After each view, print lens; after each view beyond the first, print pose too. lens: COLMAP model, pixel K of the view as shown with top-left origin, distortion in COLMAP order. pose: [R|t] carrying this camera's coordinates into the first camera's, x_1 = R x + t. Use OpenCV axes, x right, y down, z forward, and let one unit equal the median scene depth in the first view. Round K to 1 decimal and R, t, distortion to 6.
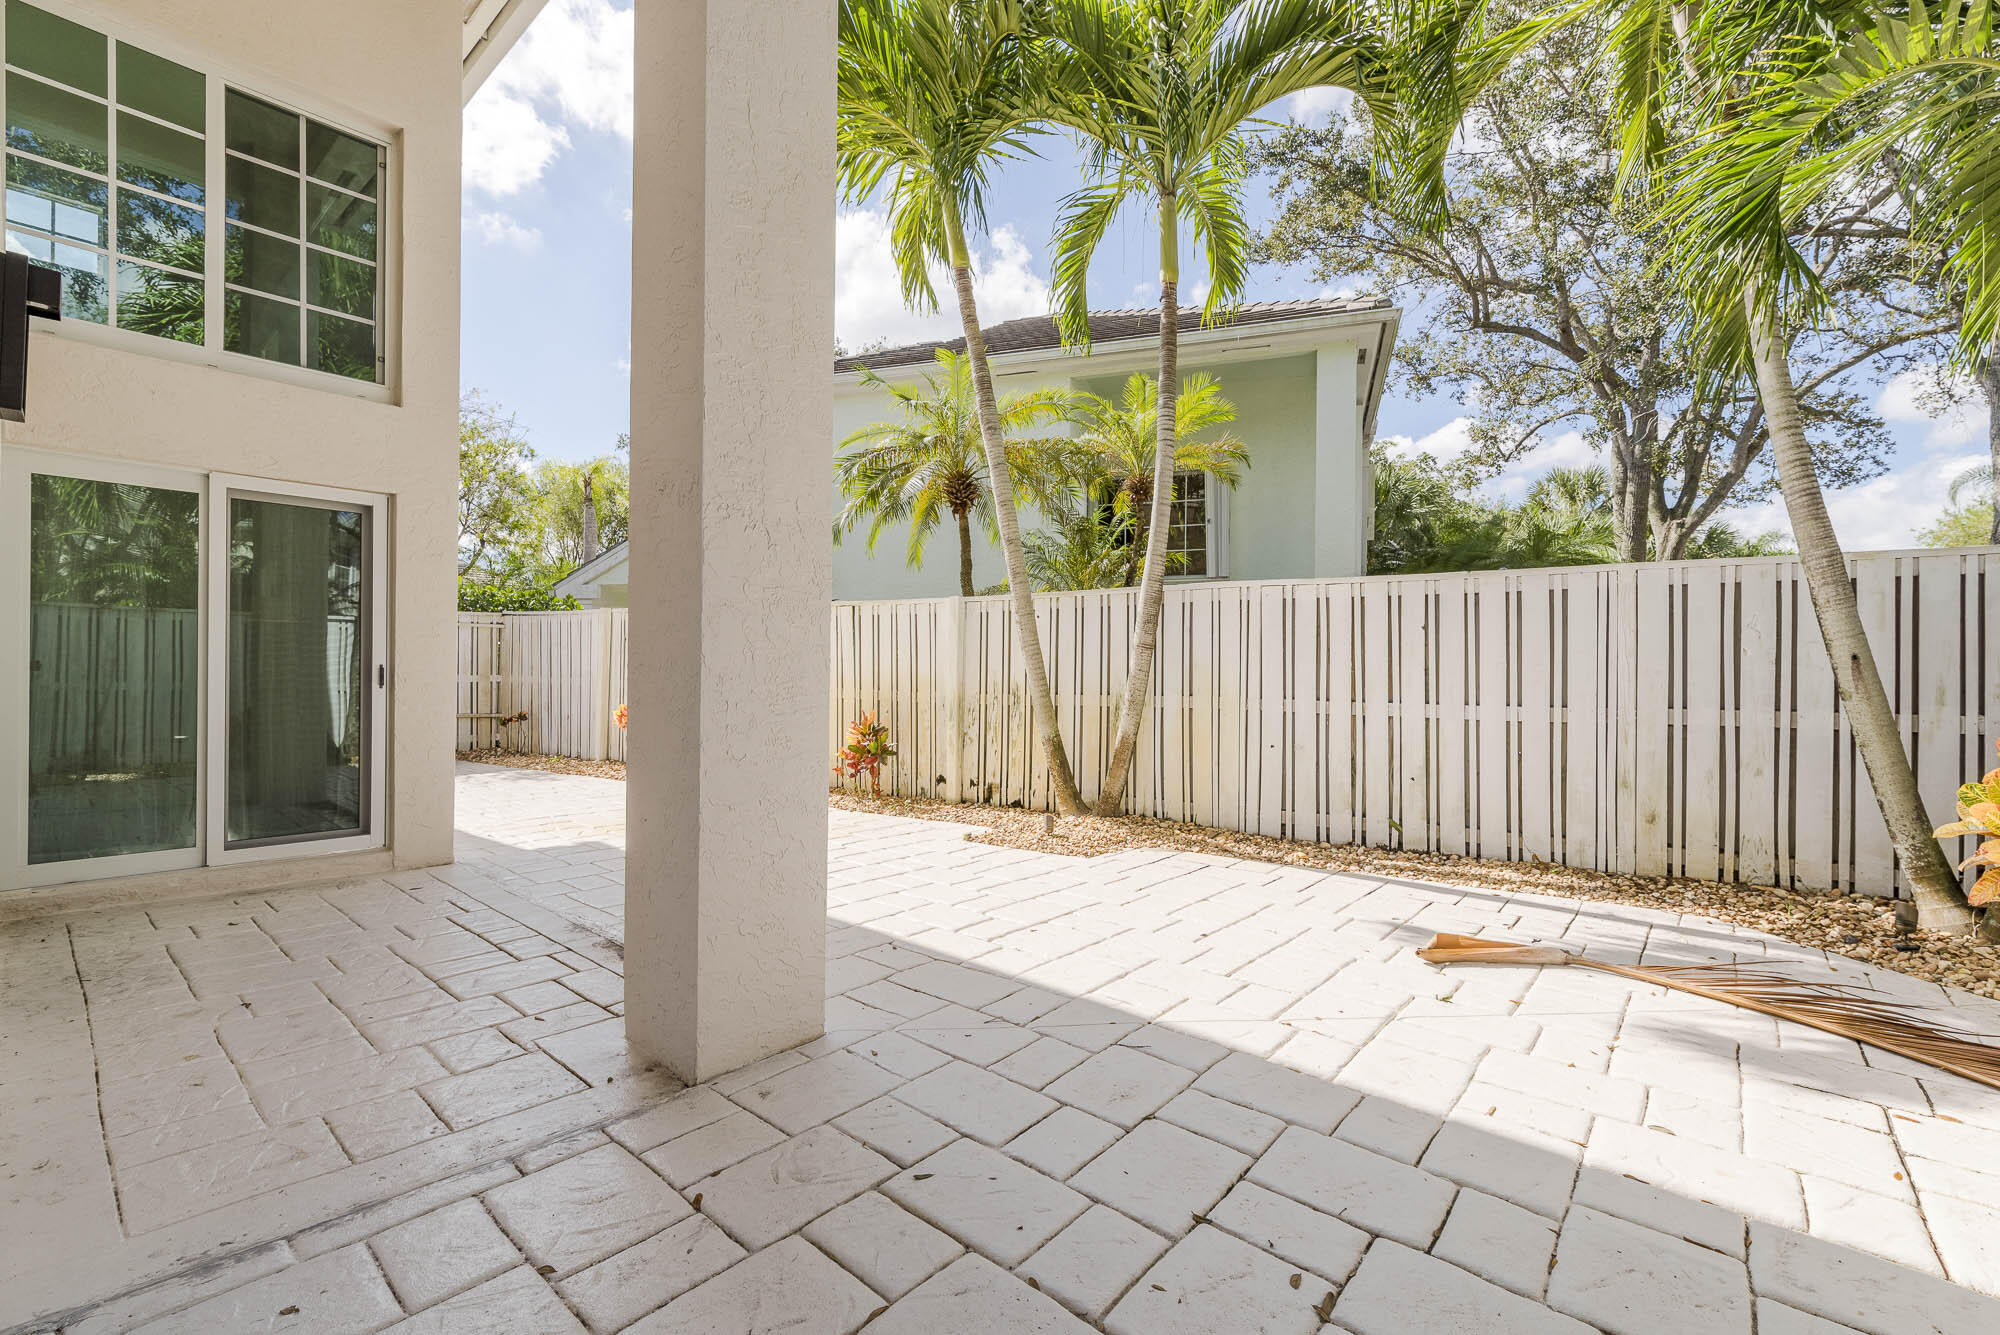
lens RADIAL K [[861.2, 0, 1008.8], [0, 861.2, 668.7], [0, 0, 1]] dist [0.006385, -0.000172]
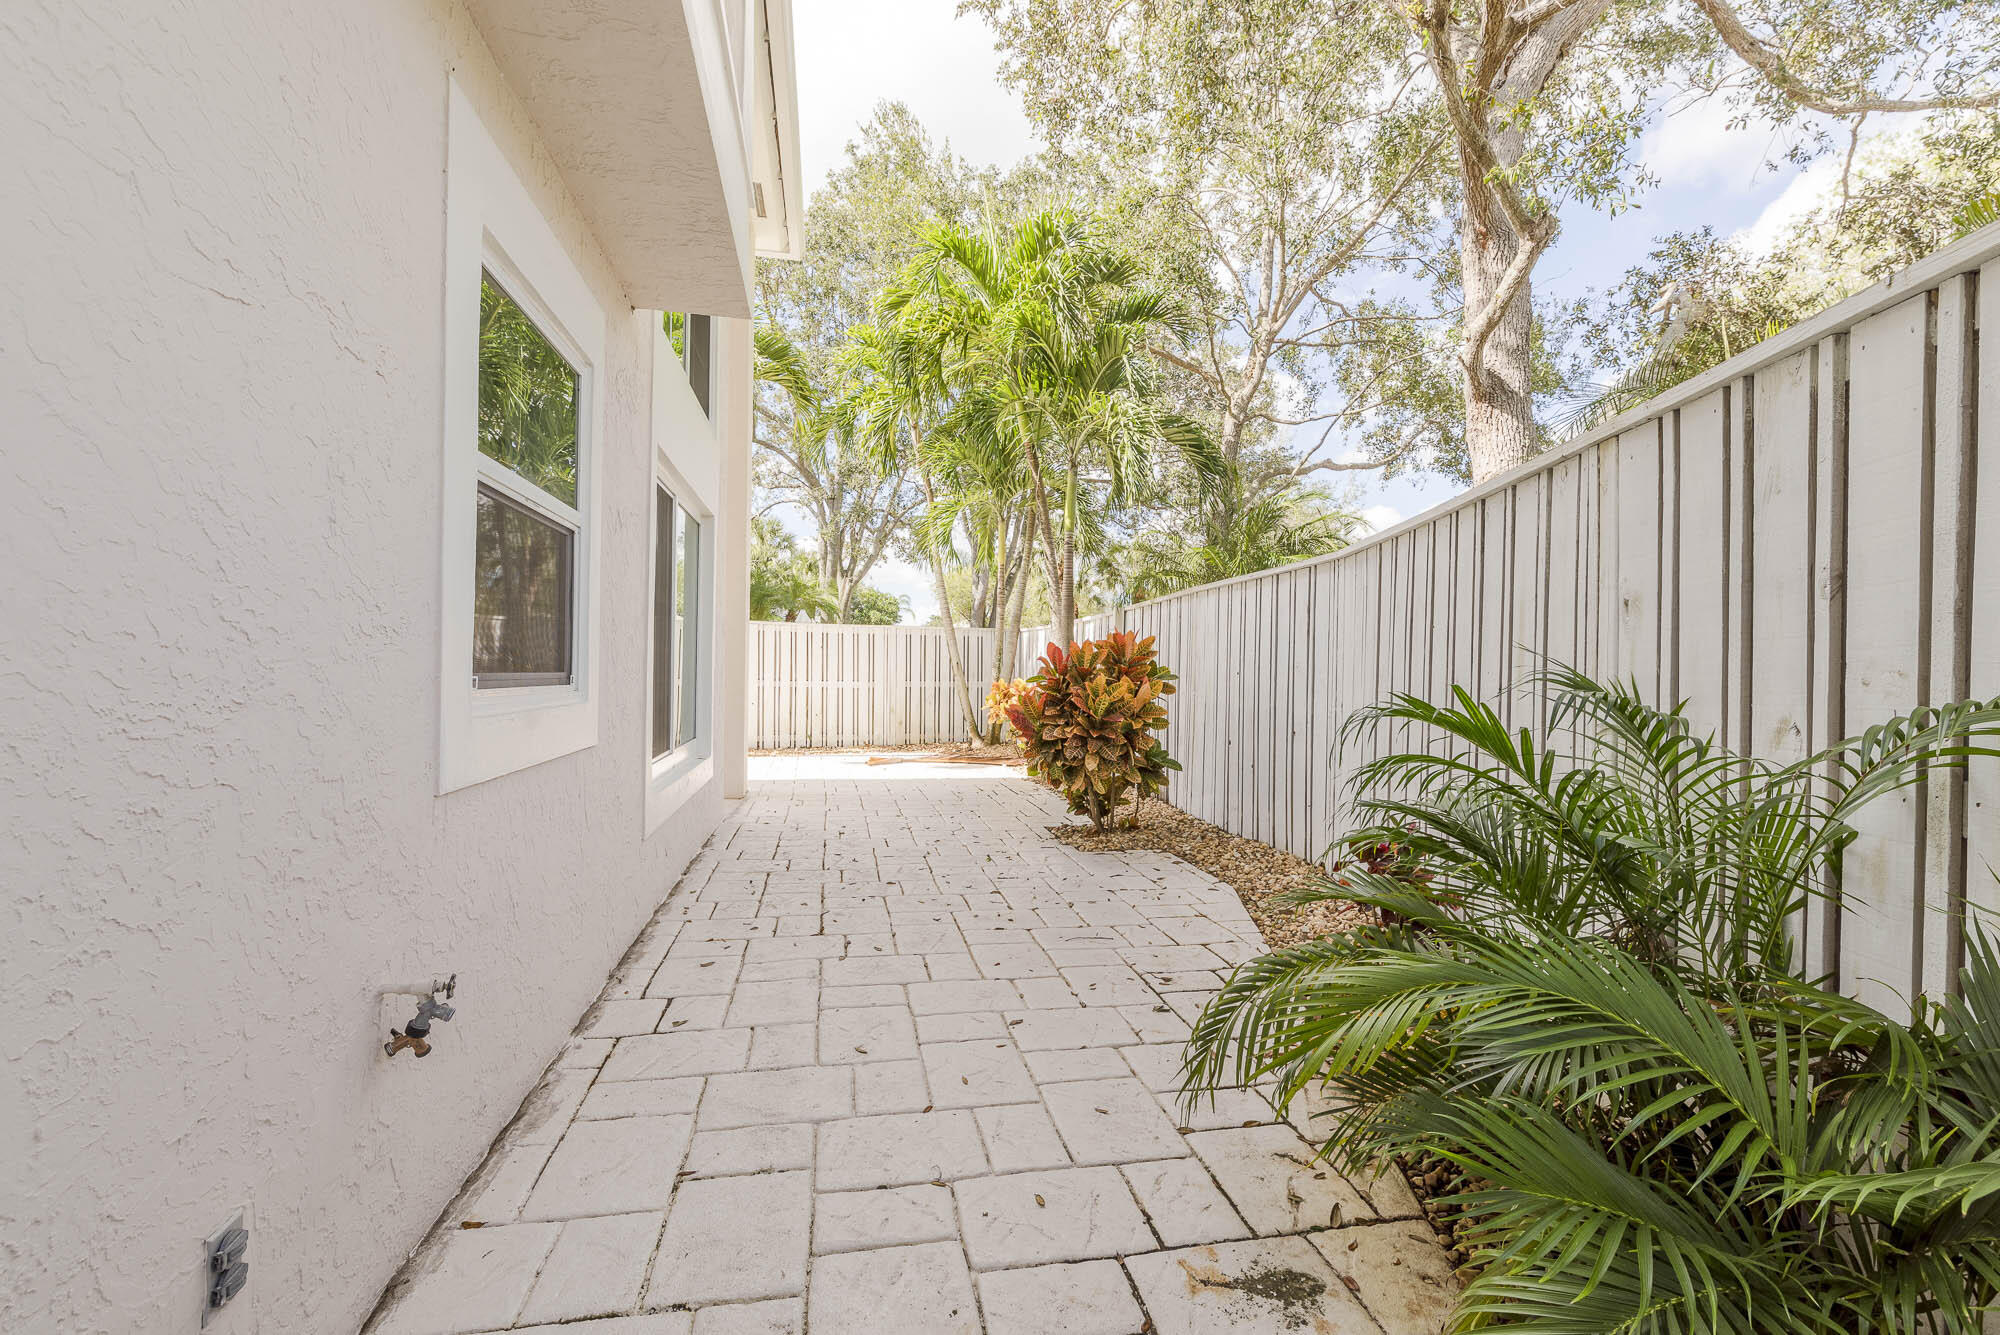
lens RADIAL K [[861.2, 0, 995.6], [0, 861.2, 670.1], [0, 0, 1]] dist [0.006385, -0.000172]
pose [[0.623355, -0.001765, 0.781937, -1.048165], [-0.005129, 0.999967, 0.006347, -0.005350], [-0.781922, -0.007967, 0.623325, -0.799283]]
